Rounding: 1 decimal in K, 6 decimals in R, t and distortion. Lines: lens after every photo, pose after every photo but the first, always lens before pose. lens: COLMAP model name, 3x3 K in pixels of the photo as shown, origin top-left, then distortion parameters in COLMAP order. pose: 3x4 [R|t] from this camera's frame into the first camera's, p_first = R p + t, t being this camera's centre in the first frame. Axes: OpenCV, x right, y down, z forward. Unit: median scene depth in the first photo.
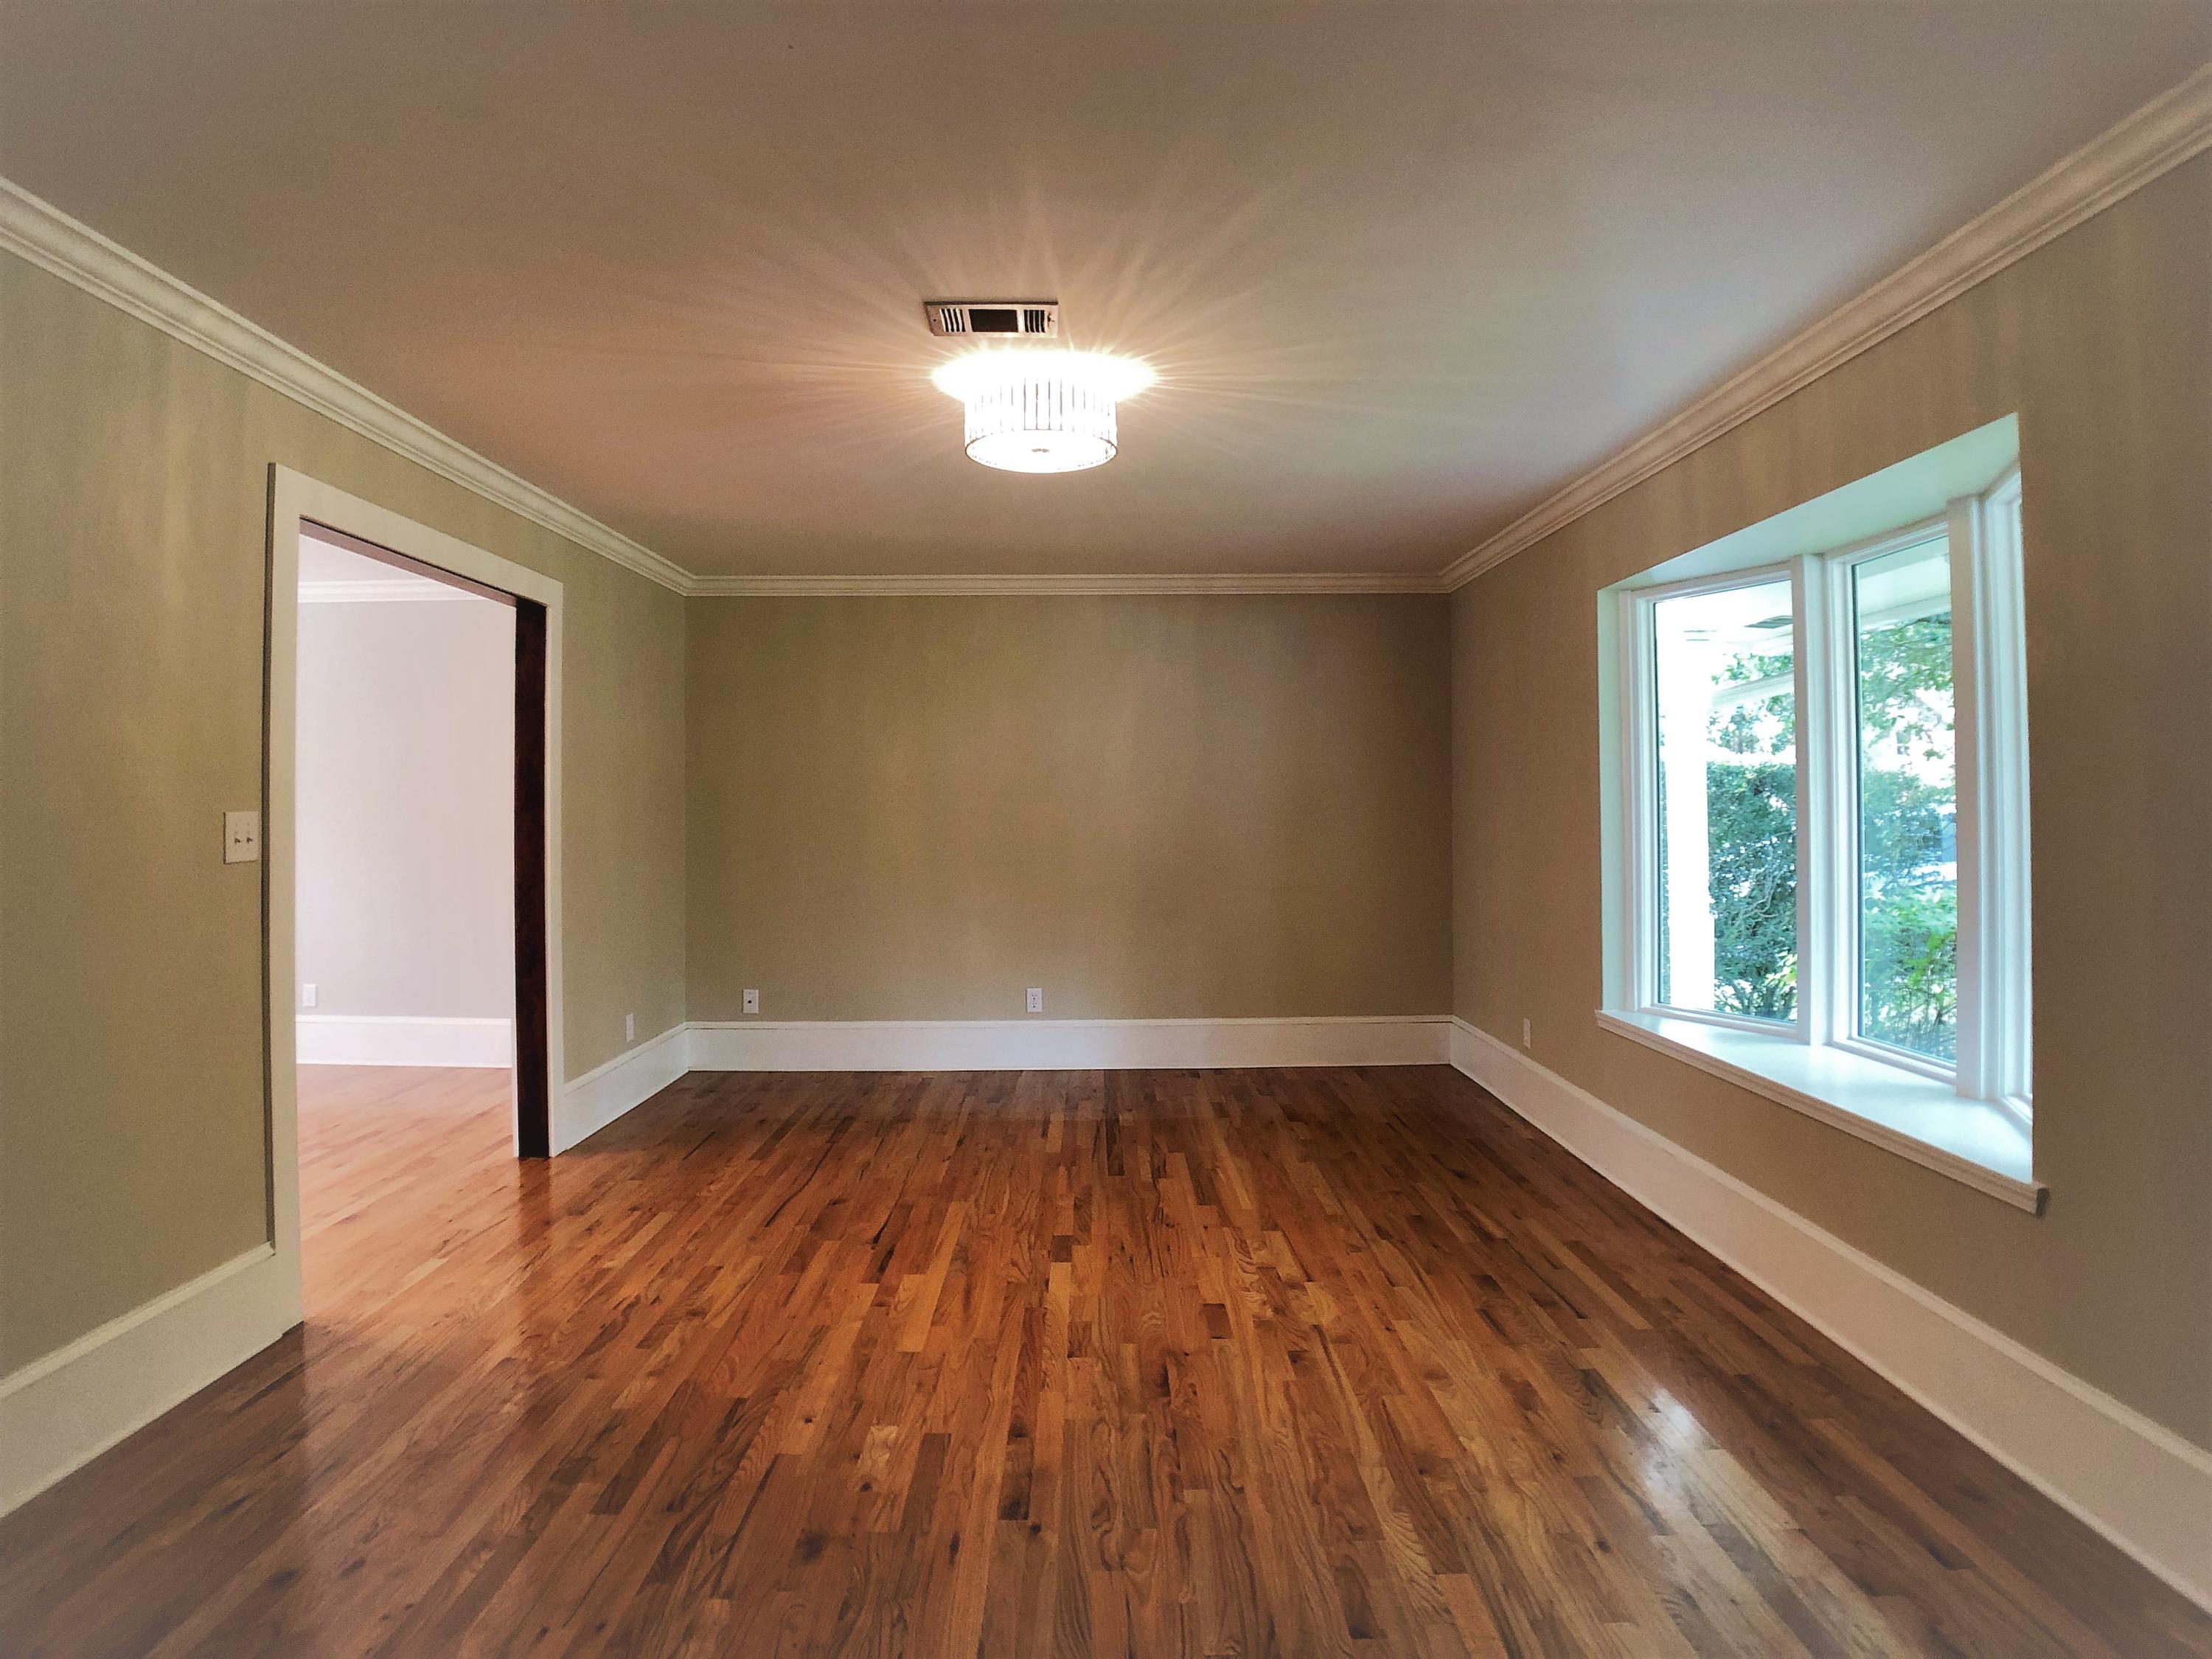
lens RADIAL K [[1270.4, 0, 1111.0], [0, 1270.4, 813.7], [0, 0, 1]] dist [-0.078698, 0.015524]
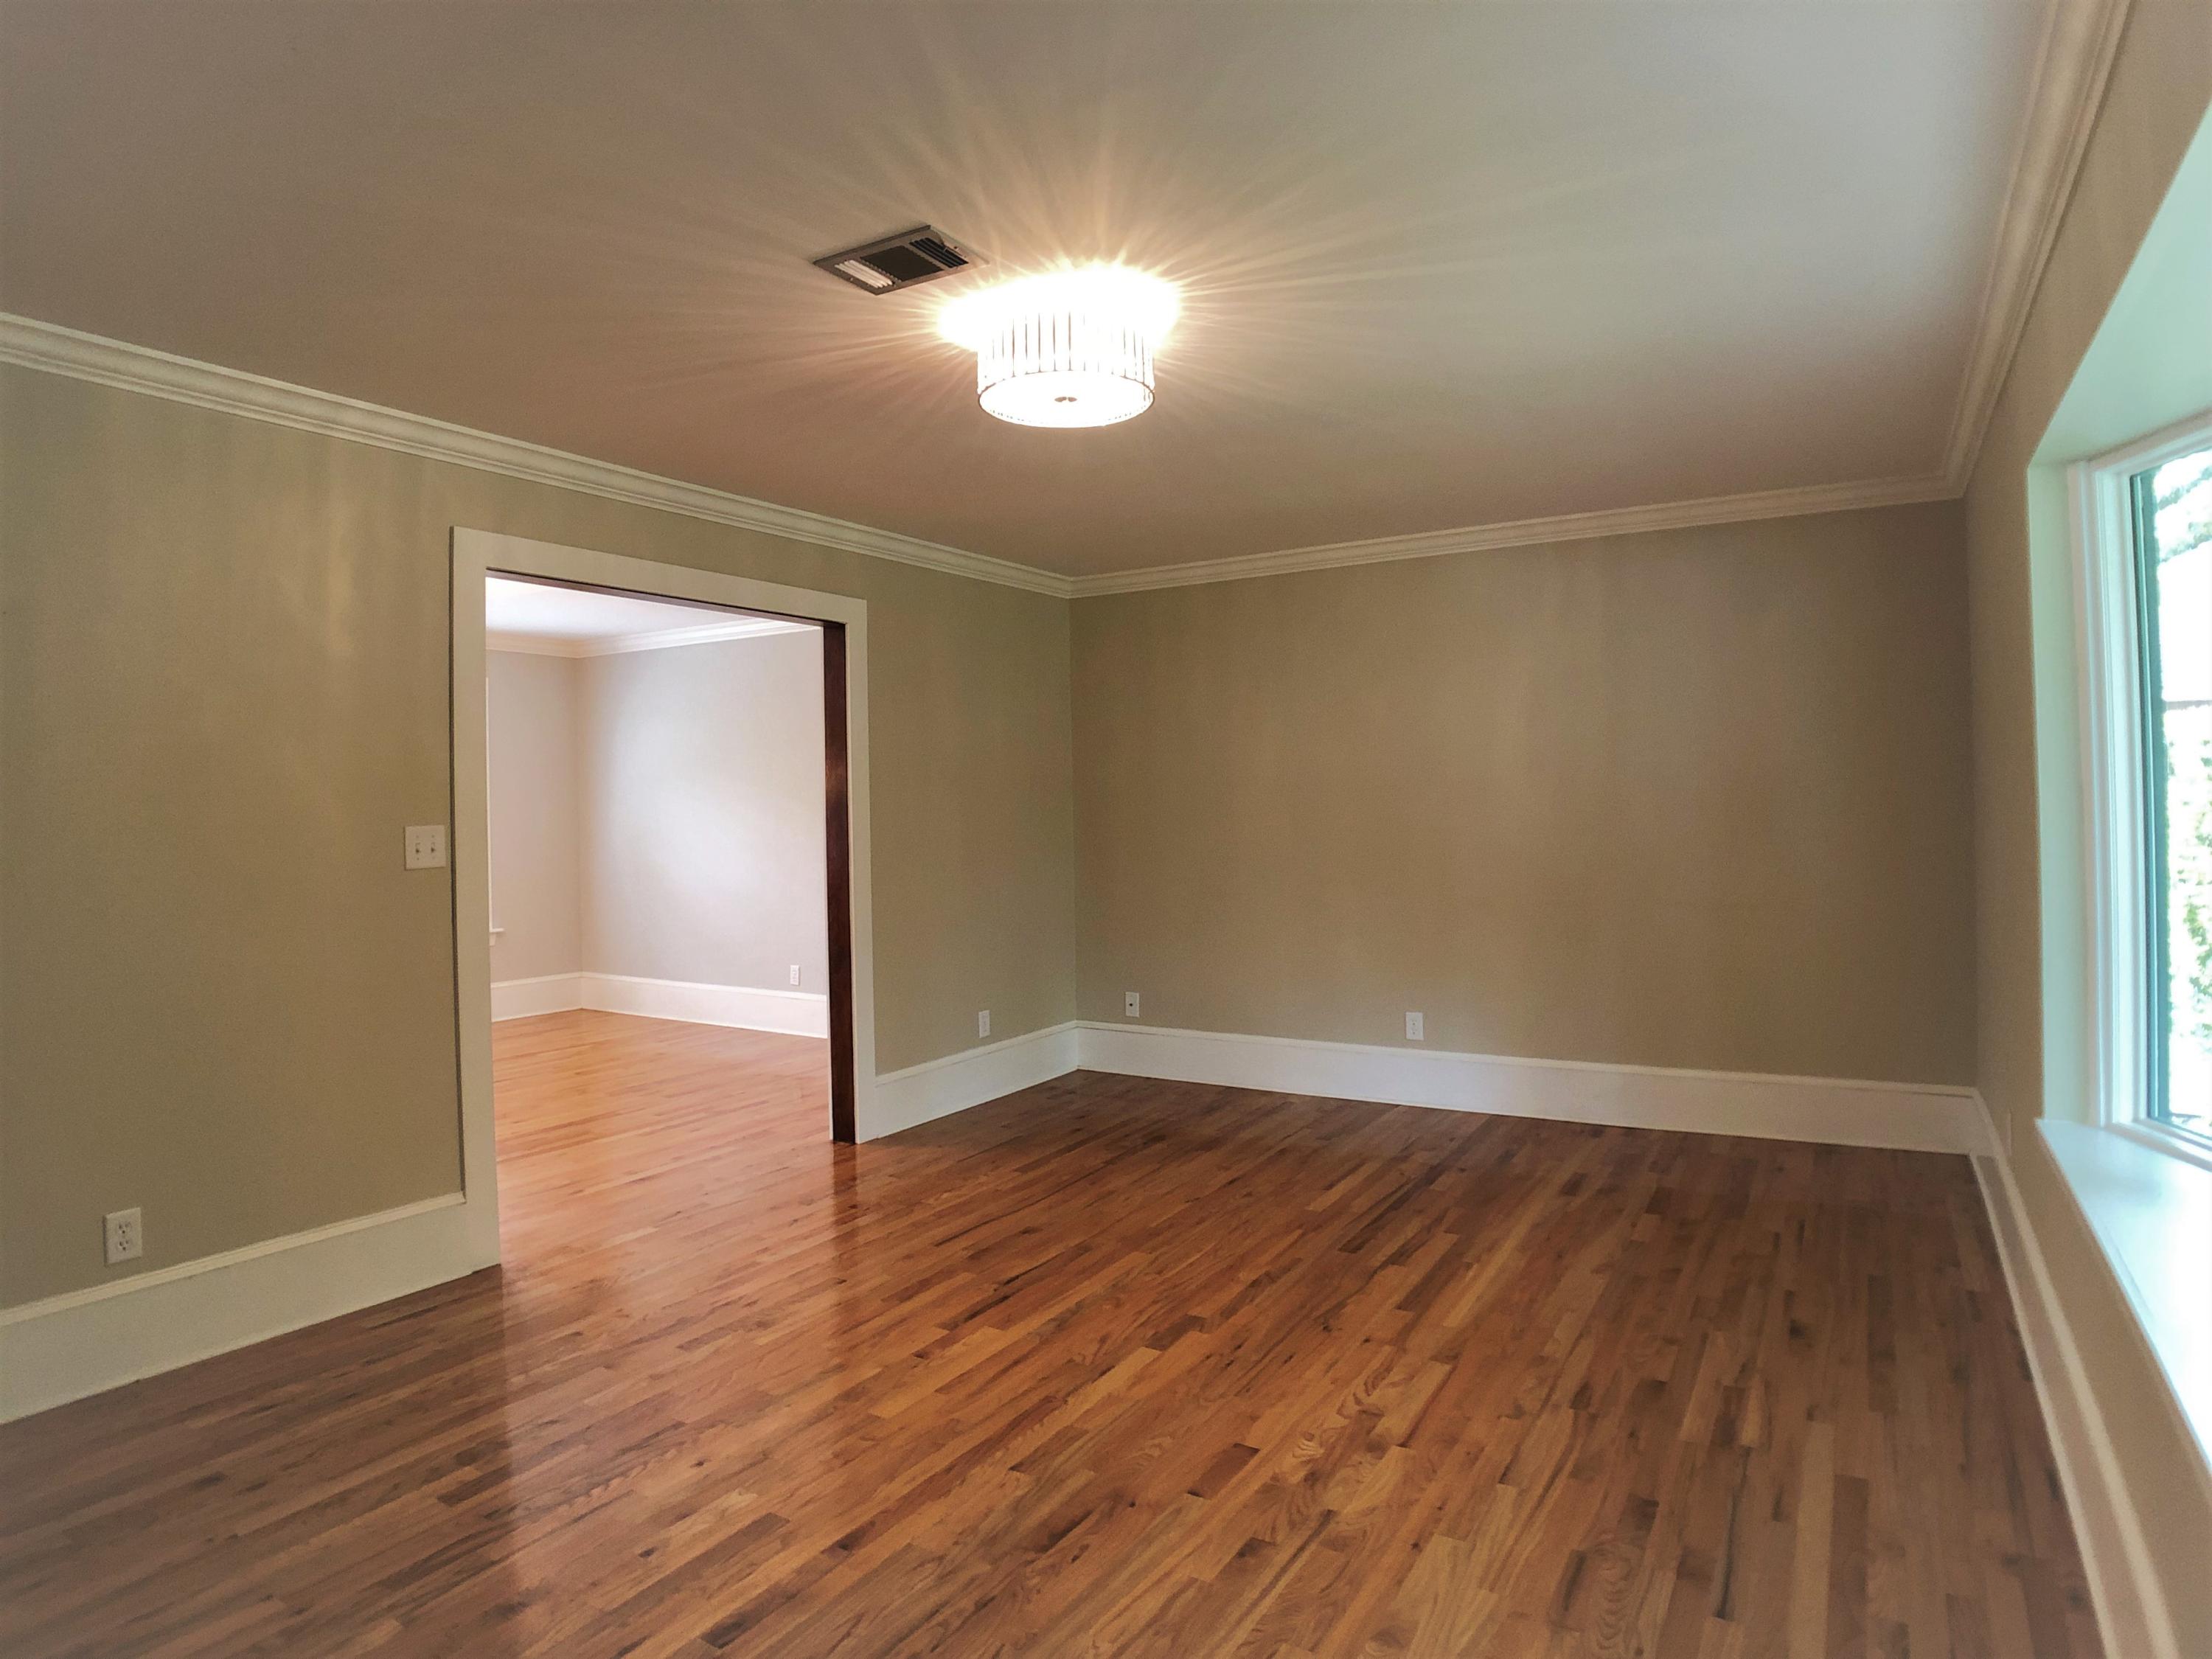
lens RADIAL K [[1270.4, 0, 1110.0], [0, 1270.4, 806.3], [0, 0, 1]] dist [-0.078698, 0.015524]
pose [[0.843643, -0.009864, -0.536815, 0.439289], [0.012021, 0.999928, 0.000517, -0.011946], [0.536771, -0.006889, 0.843700, 0.303282]]
